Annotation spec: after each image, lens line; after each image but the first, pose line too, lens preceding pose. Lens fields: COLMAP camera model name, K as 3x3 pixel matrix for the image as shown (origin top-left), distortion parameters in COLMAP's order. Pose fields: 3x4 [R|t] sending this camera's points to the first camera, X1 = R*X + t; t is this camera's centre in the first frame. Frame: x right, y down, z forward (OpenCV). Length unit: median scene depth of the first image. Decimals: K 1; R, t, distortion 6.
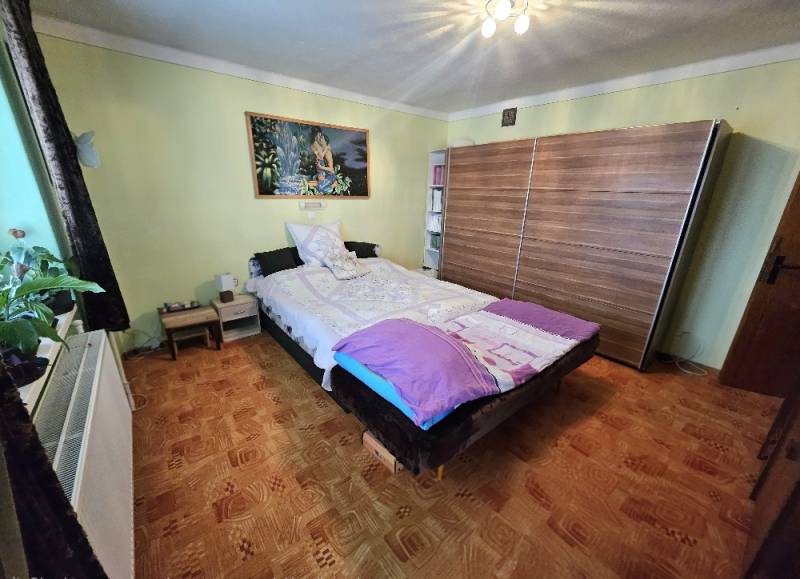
lens RADIAL K [[313.5, 0, 398.4], [0, 313.5, 301.4], [0, 0, 1]] dist [-0.021804, -0.000136]
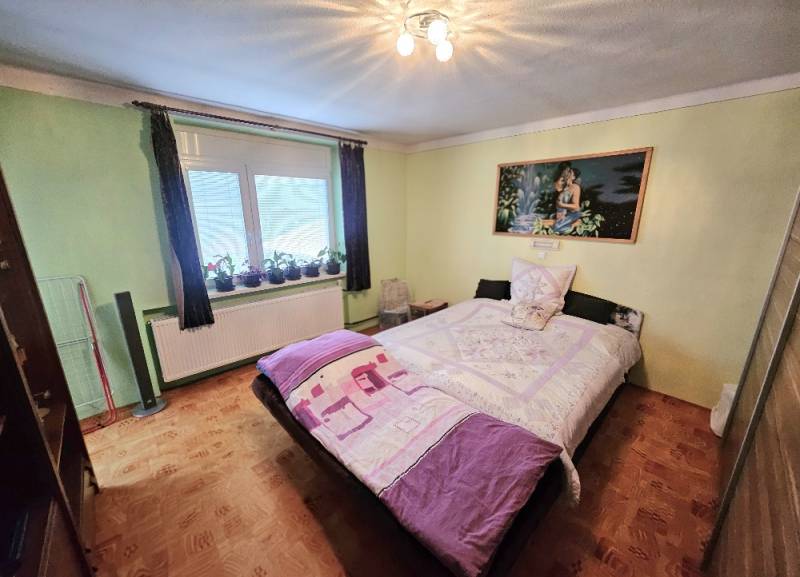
lens RADIAL K [[313.5, 0, 398.4], [0, 313.5, 300.4], [0, 0, 1]] dist [-0.021804, -0.000136]
pose [[0.068718, 0.256222, -0.964172, 0.690046], [-0.320816, 0.920797, 0.221831, -0.237912], [0.944645, 0.294078, 0.145475, 0.536108]]
